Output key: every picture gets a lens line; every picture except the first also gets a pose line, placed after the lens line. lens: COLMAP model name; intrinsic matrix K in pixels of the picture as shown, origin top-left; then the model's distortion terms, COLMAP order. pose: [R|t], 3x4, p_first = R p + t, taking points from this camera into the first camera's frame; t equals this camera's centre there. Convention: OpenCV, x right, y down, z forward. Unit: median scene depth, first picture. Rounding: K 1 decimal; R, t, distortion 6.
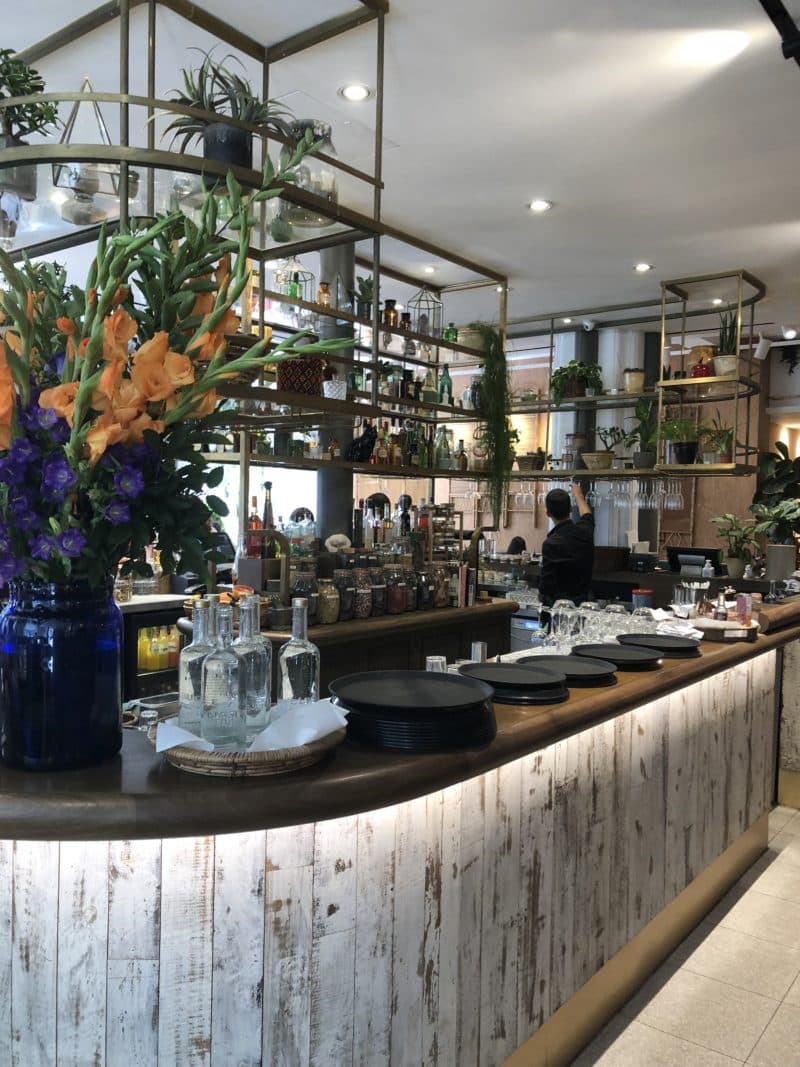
lens RADIAL K [[869.5, 0, 400.0], [0, 869.5, 533.5], [0, 0, 1]] dist [0.009501, -0.000890]
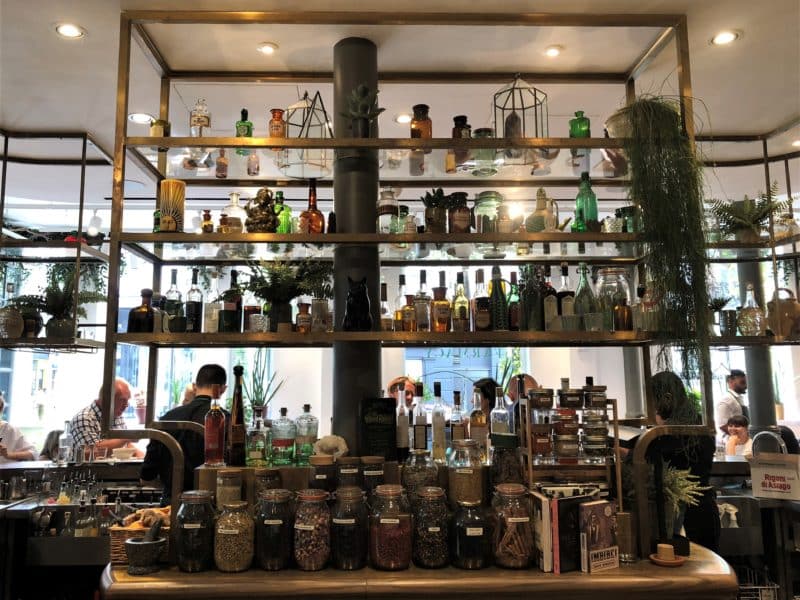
lens RADIAL K [[651.9, 0, 400.0], [0, 651.9, 300.0], [0, 0, 1]] dist [0.009501, -0.000890]
pose [[0.639287, -0.117052, -0.760007, 1.027160], [-0.009155, 0.987118, -0.159731, -0.061887], [0.768914, 0.109072, 0.629980, 1.837929]]
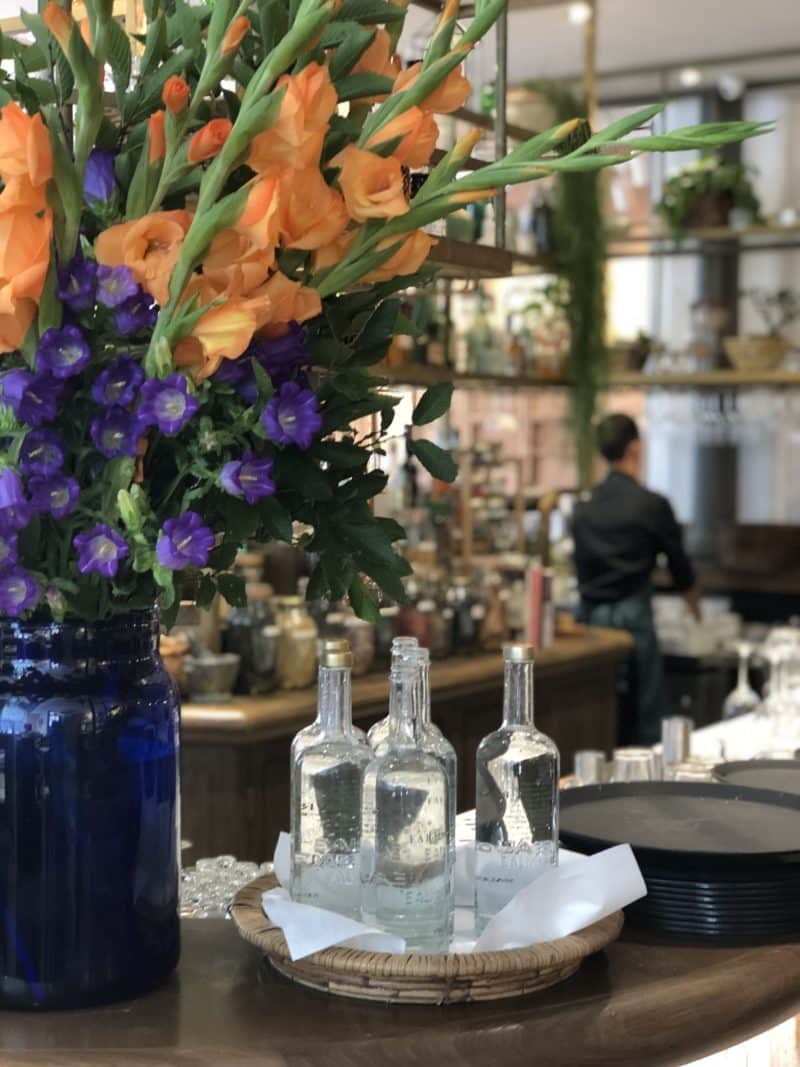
lens RADIAL K [[1752.6, 0, 400.0], [0, 1752.6, 533.5], [0, 0, 1]] dist [-0.033332, 0.034546]
pose [[0.995153, -0.014934, 0.097194, -0.303317], [0.012982, 0.999702, 0.020683, -0.010819], [-0.097473, -0.019321, 0.995051, 0.008832]]
